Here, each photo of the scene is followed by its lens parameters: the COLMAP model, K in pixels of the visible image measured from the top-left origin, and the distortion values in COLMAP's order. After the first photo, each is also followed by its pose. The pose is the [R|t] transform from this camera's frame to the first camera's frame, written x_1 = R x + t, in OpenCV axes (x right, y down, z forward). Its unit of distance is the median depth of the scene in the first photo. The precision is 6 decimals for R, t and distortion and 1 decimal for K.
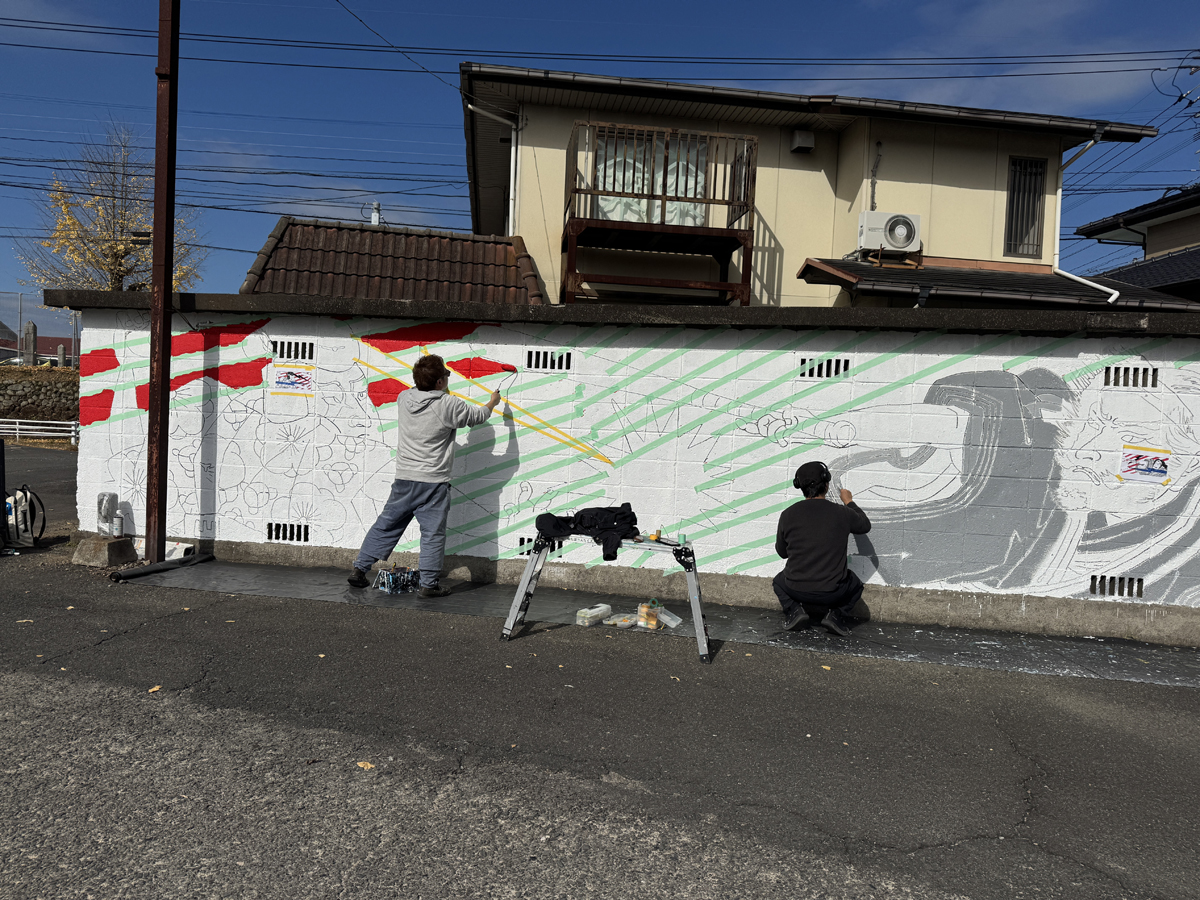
lens RADIAL K [[832.0, 0, 602.3], [0, 832.0, 432.3], [0, 0, 1]] dist [0.006339, -0.008958]
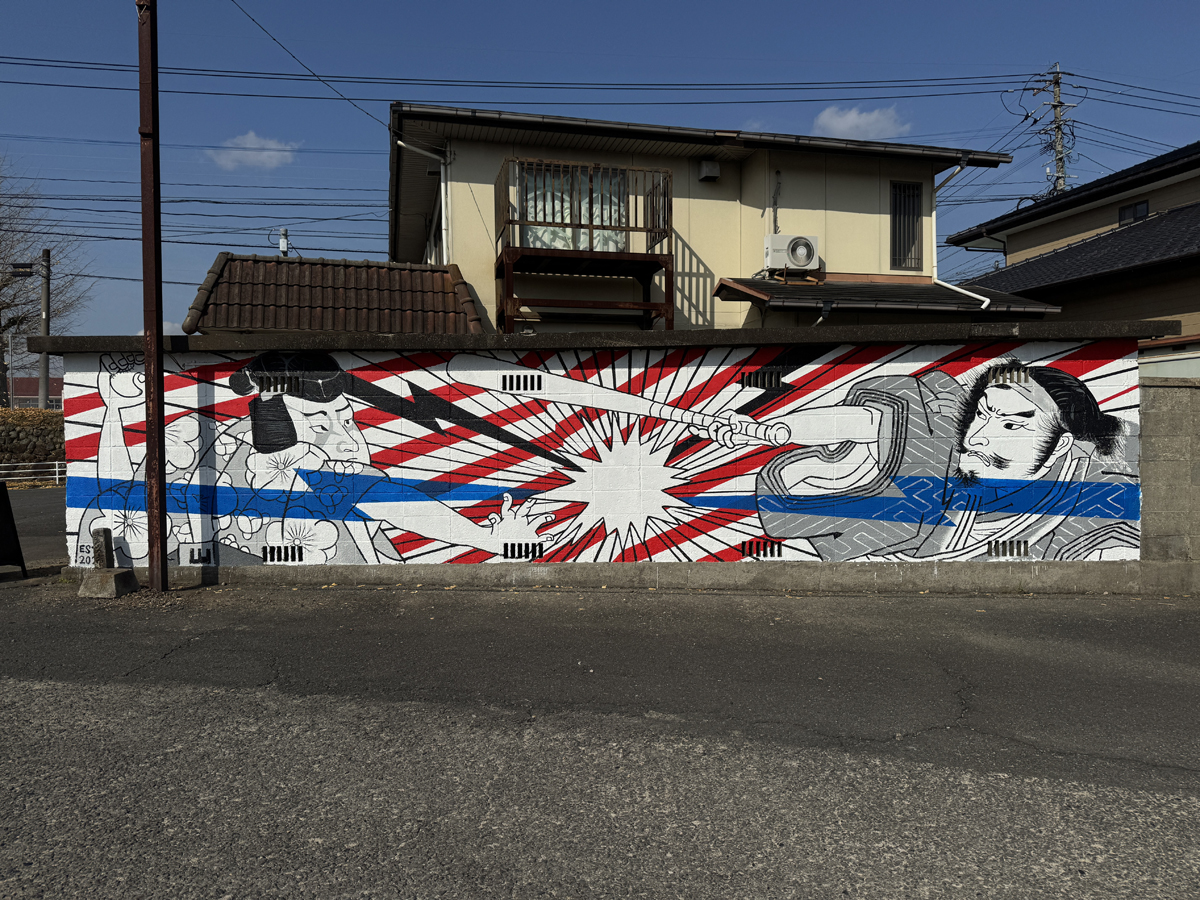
lens RADIAL K [[829.4, 0, 603.8], [0, 829.4, 427.5], [0, 0, 1]] dist [0.059907, -0.092739]
pose [[0.991136, -0.052207, 0.122161, -0.062398], [0.054659, 0.998364, -0.016805, -0.001118], [-0.121084, 0.023333, 0.992368, -0.084053]]
